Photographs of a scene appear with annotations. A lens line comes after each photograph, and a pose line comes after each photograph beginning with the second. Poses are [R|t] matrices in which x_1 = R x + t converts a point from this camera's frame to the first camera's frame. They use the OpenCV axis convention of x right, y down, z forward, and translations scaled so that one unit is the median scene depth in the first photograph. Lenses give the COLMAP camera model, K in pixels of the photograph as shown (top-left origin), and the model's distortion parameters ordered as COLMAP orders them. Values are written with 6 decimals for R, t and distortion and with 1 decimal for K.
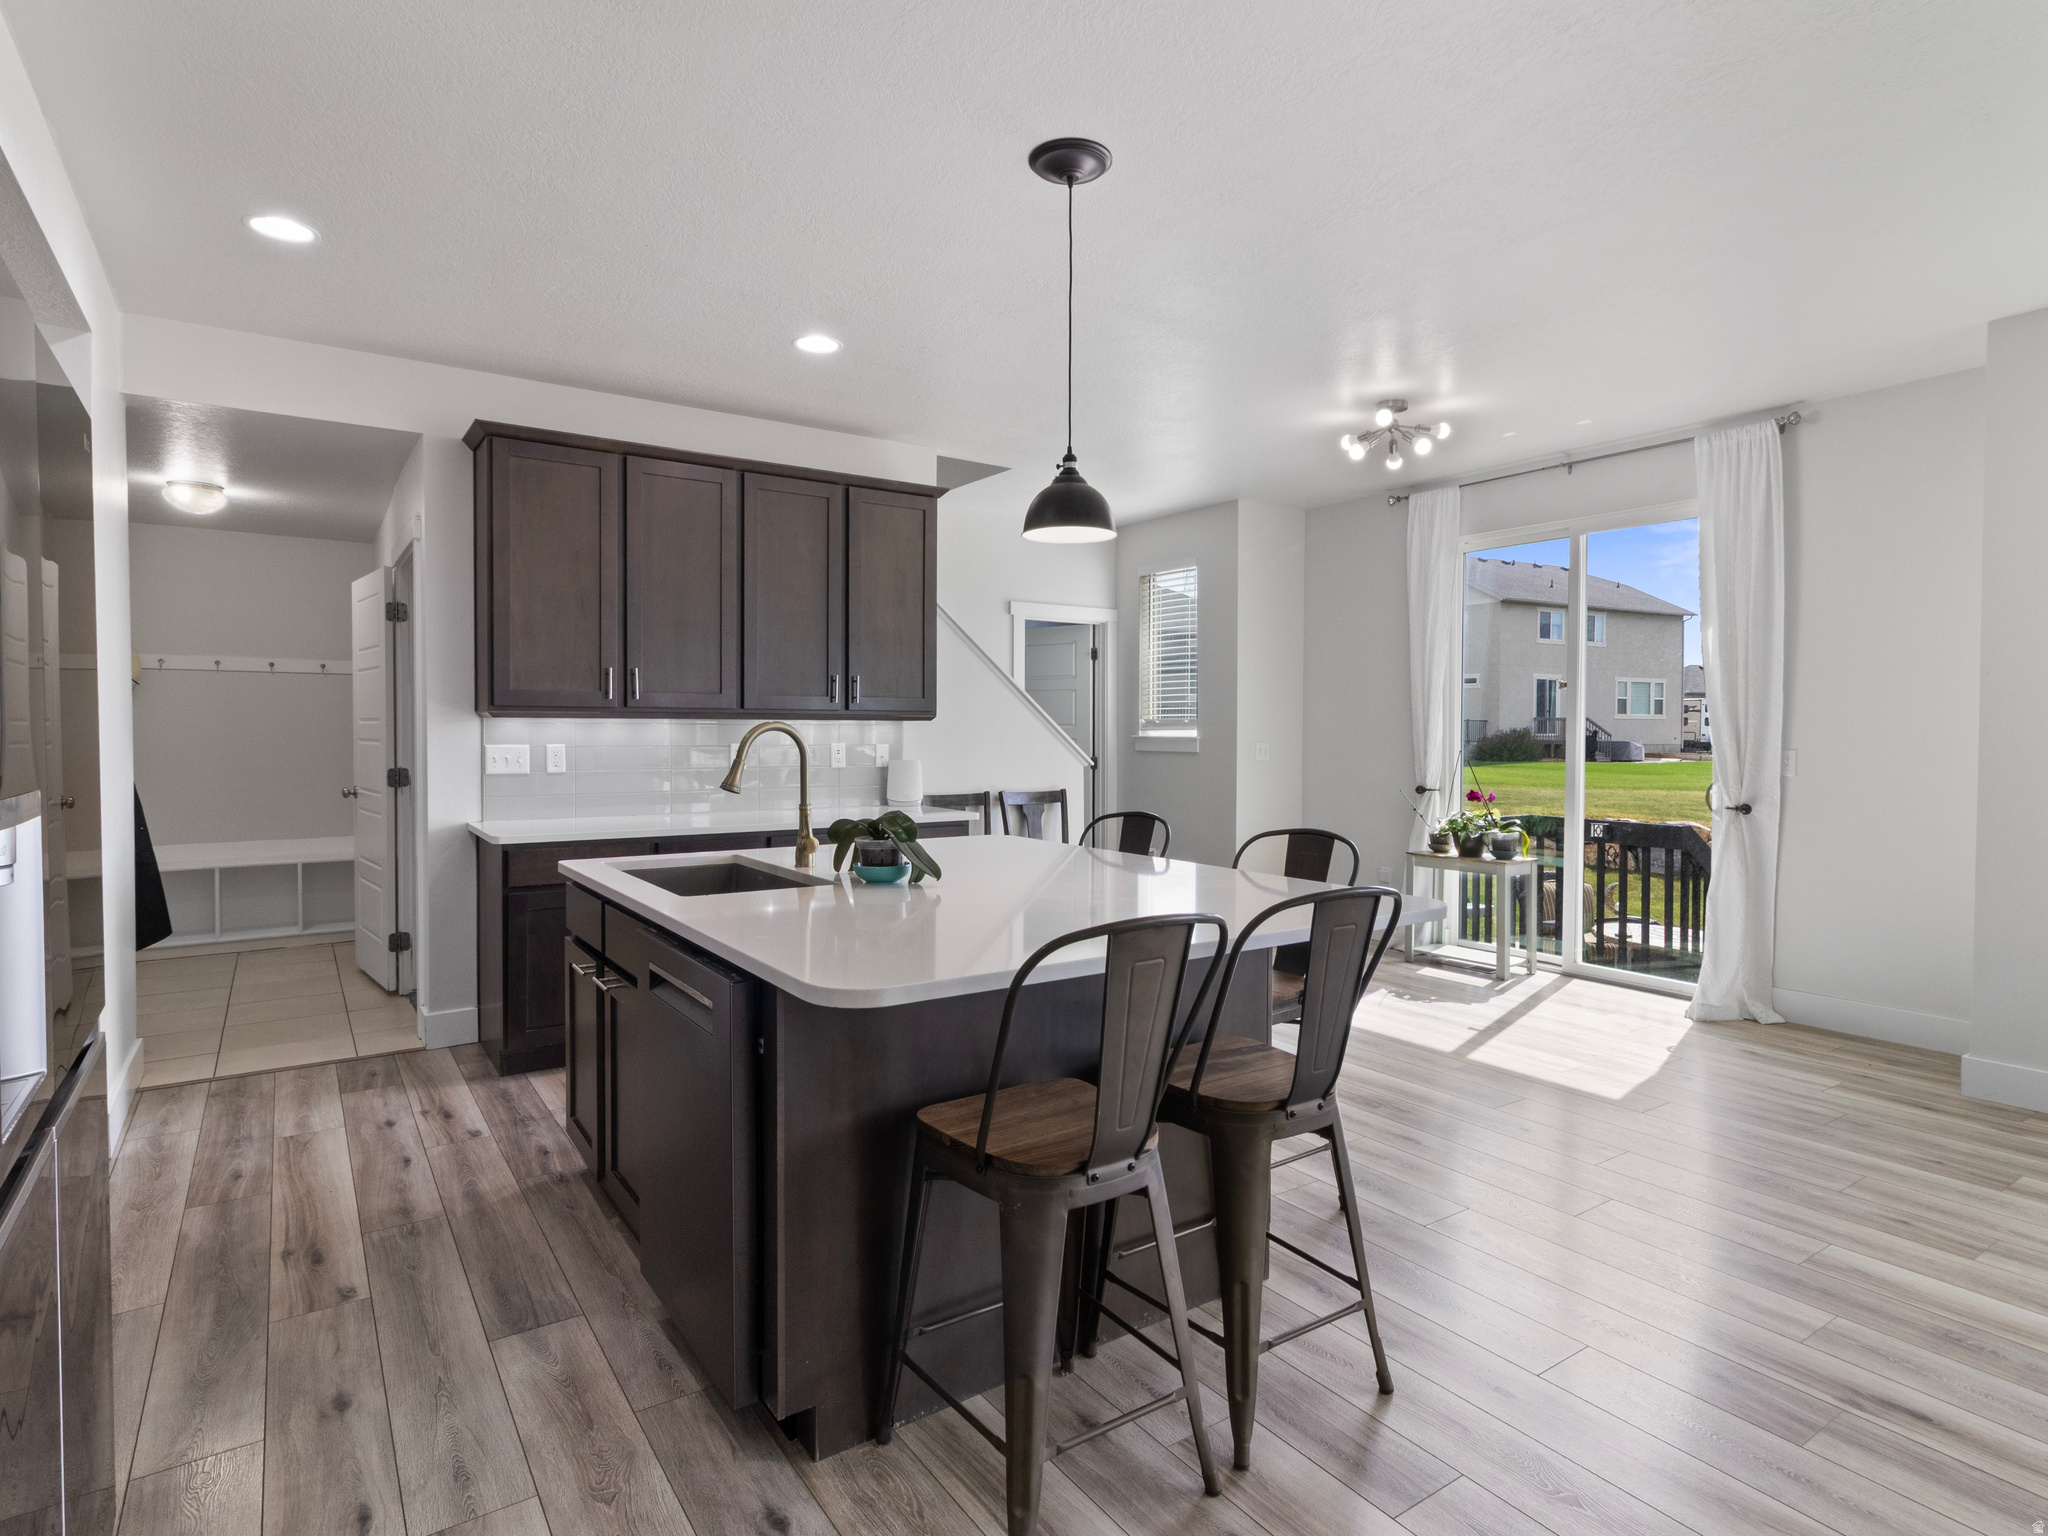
lens RADIAL K [[1089.2, 0, 1030.9], [0, 1089.2, 713.0], [0, 0, 1]] dist [0.006577, 0.001256]
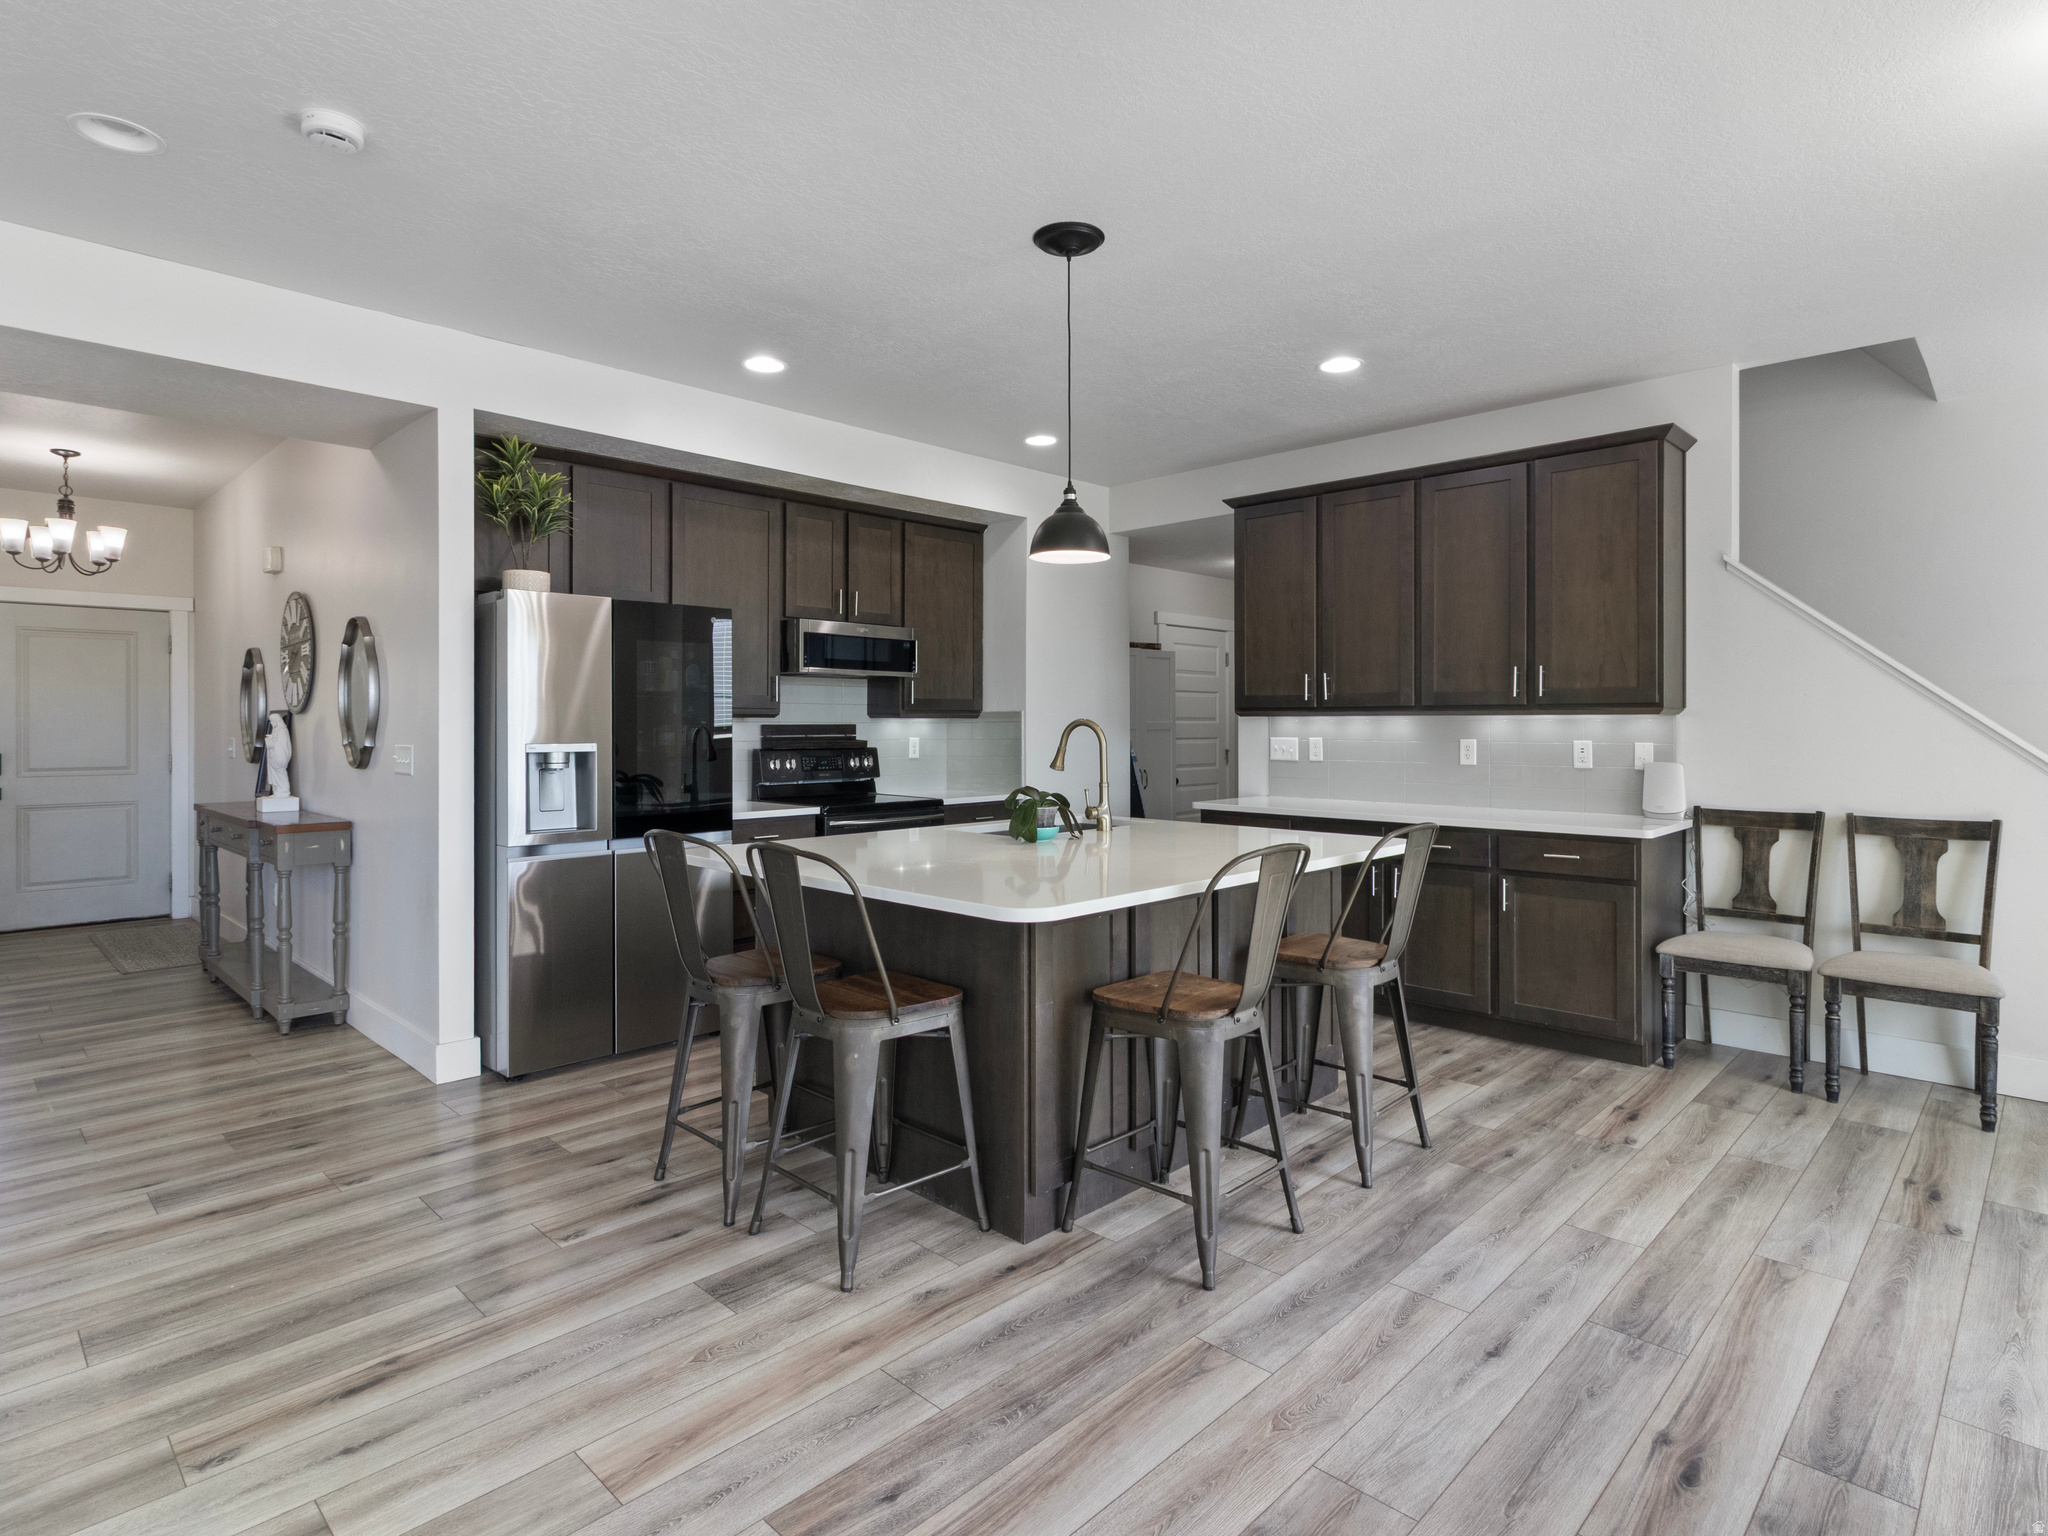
lens RADIAL K [[1089.2, 0, 1030.9], [0, 1089.2, 713.0], [0, 0, 1]] dist [0.006577, 0.001256]
pose [[0.188142, -0.014934, -0.982028, 0.661091], [0.012644, 0.999838, -0.012782, 0.011320], [0.982060, -0.010012, 0.188300, 0.411708]]
